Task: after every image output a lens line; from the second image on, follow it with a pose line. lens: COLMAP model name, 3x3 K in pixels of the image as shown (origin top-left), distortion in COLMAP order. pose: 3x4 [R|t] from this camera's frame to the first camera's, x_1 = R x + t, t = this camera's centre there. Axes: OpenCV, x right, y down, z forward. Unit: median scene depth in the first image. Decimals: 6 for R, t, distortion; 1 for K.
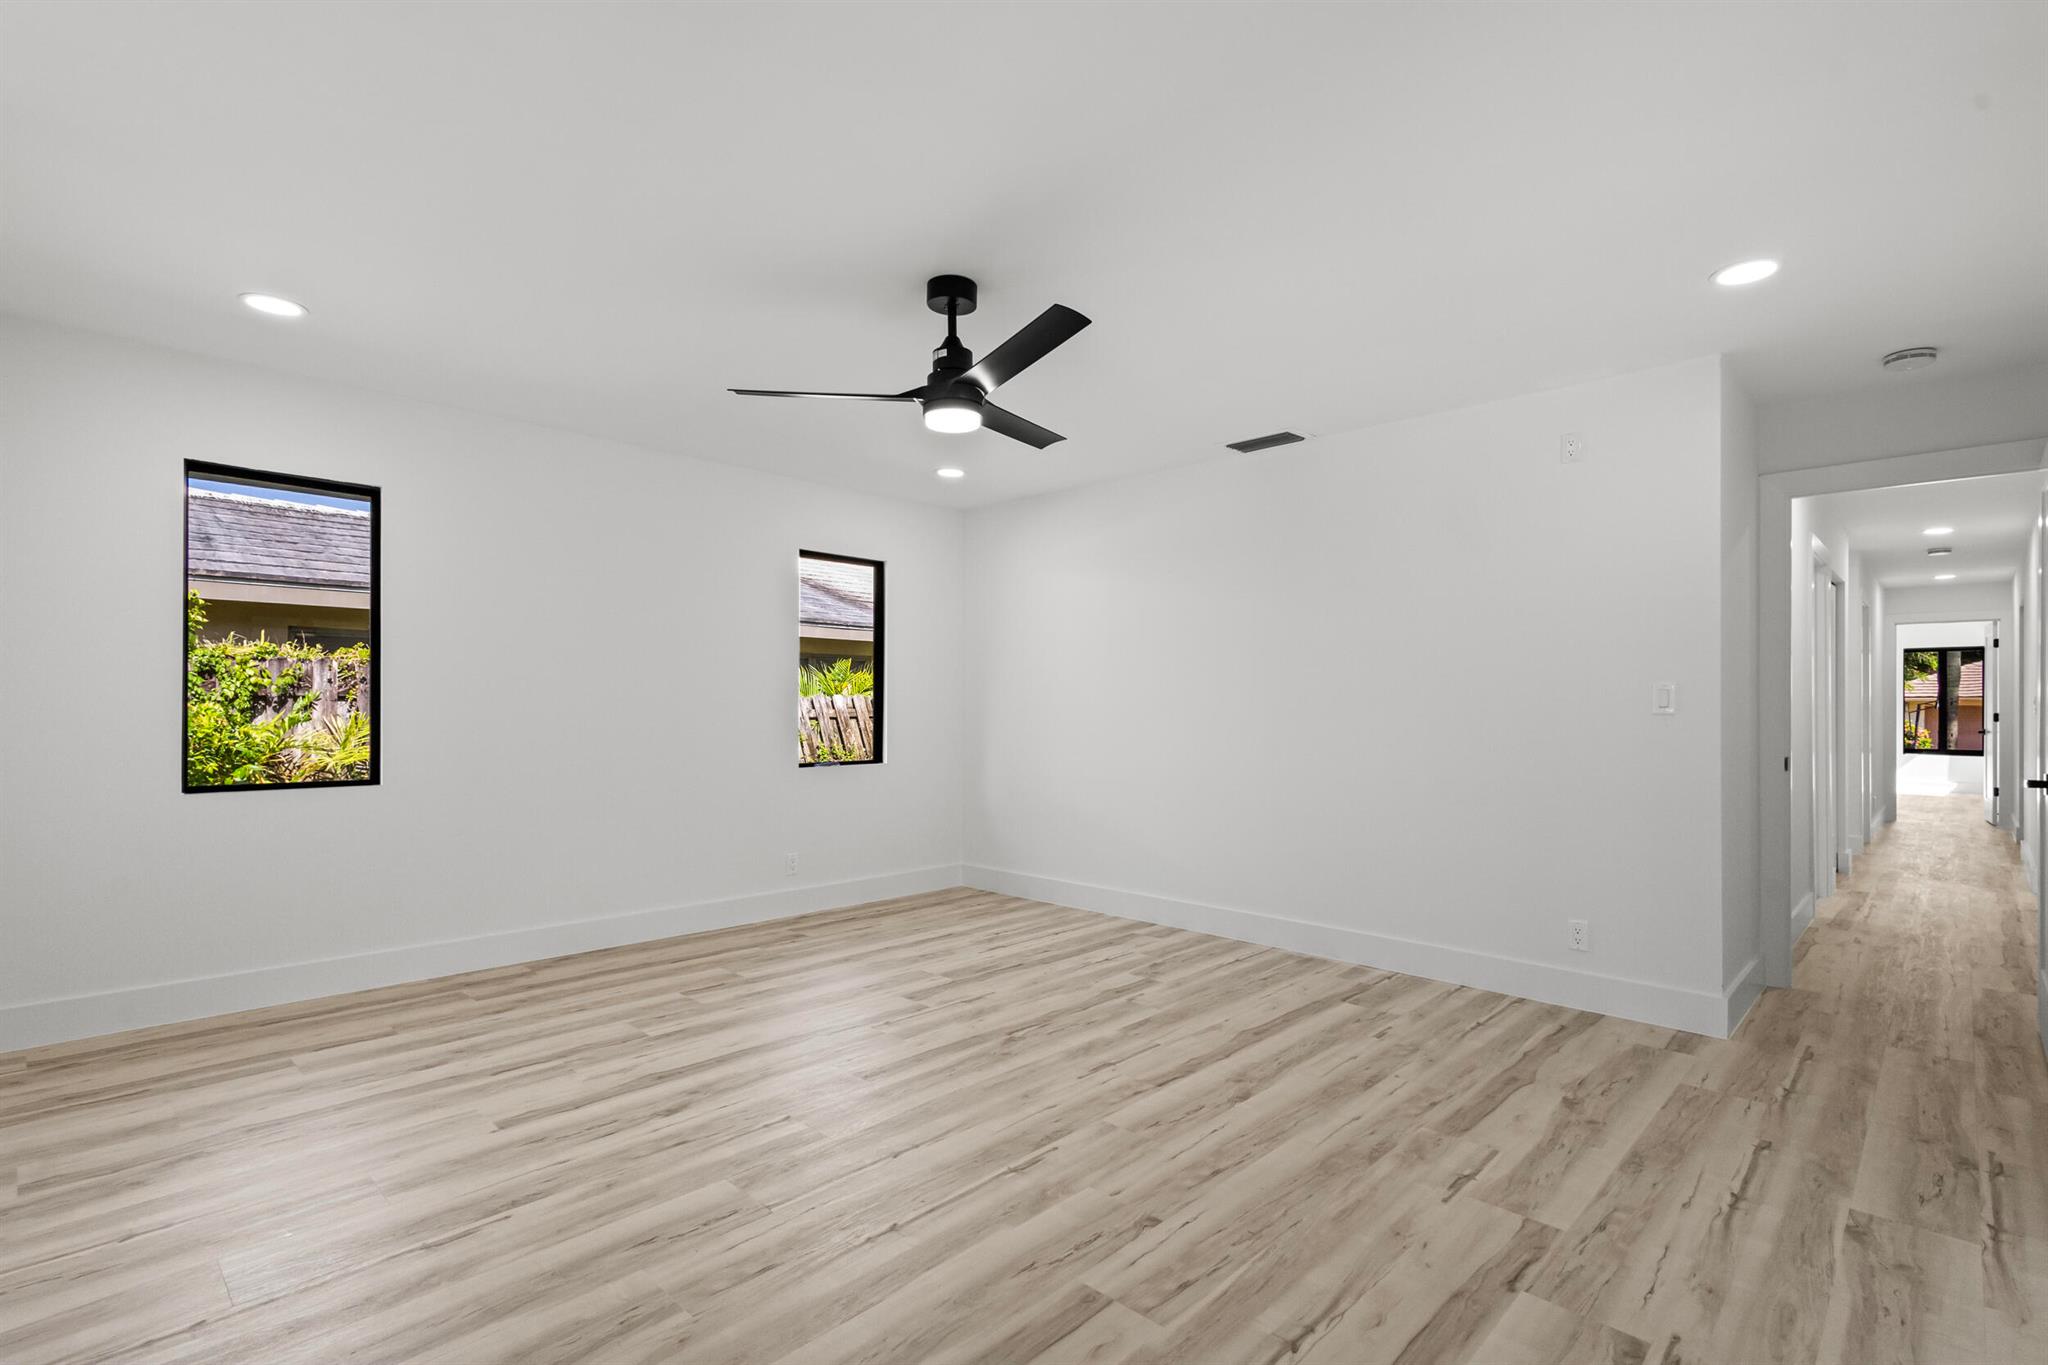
lens RADIAL K [[945.4, 0, 1032.2], [0, 945.4, 696.0], [0, 0, 1]] dist [0.002568, 0.000308]
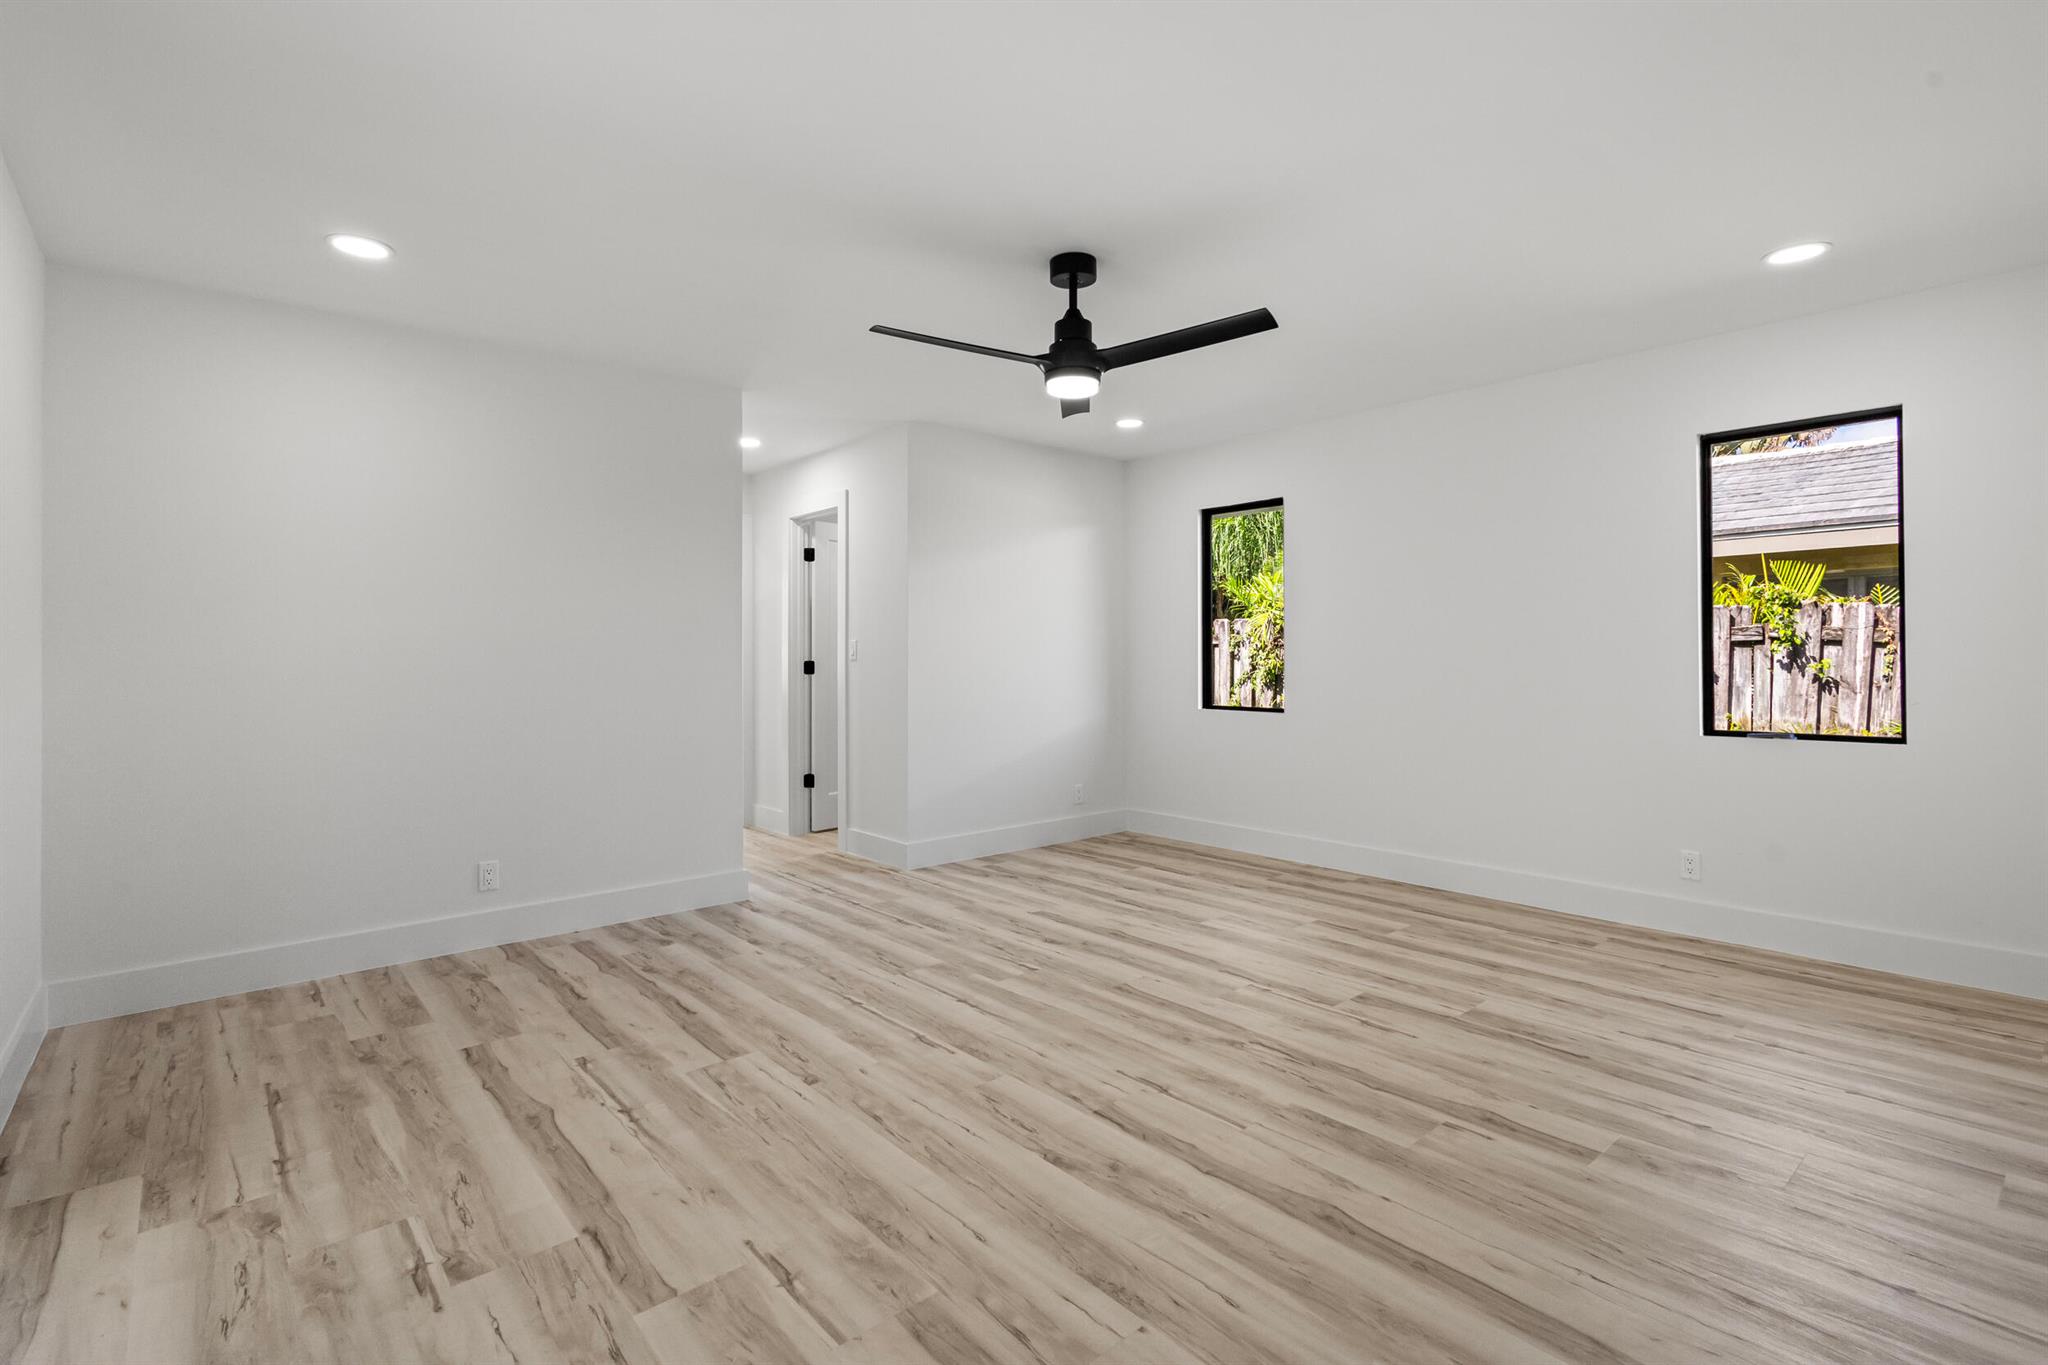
lens RADIAL K [[945.4, 0, 1035.0], [0, 945.4, 667.1], [0, 0, 1]] dist [0.002568, 0.000308]
pose [[-0.074455, 0.007469, -0.997196, 0.931932], [0.016483, 0.999845, 0.006258, 0.018540], [0.997088, -0.015970, -0.074567, 0.989241]]
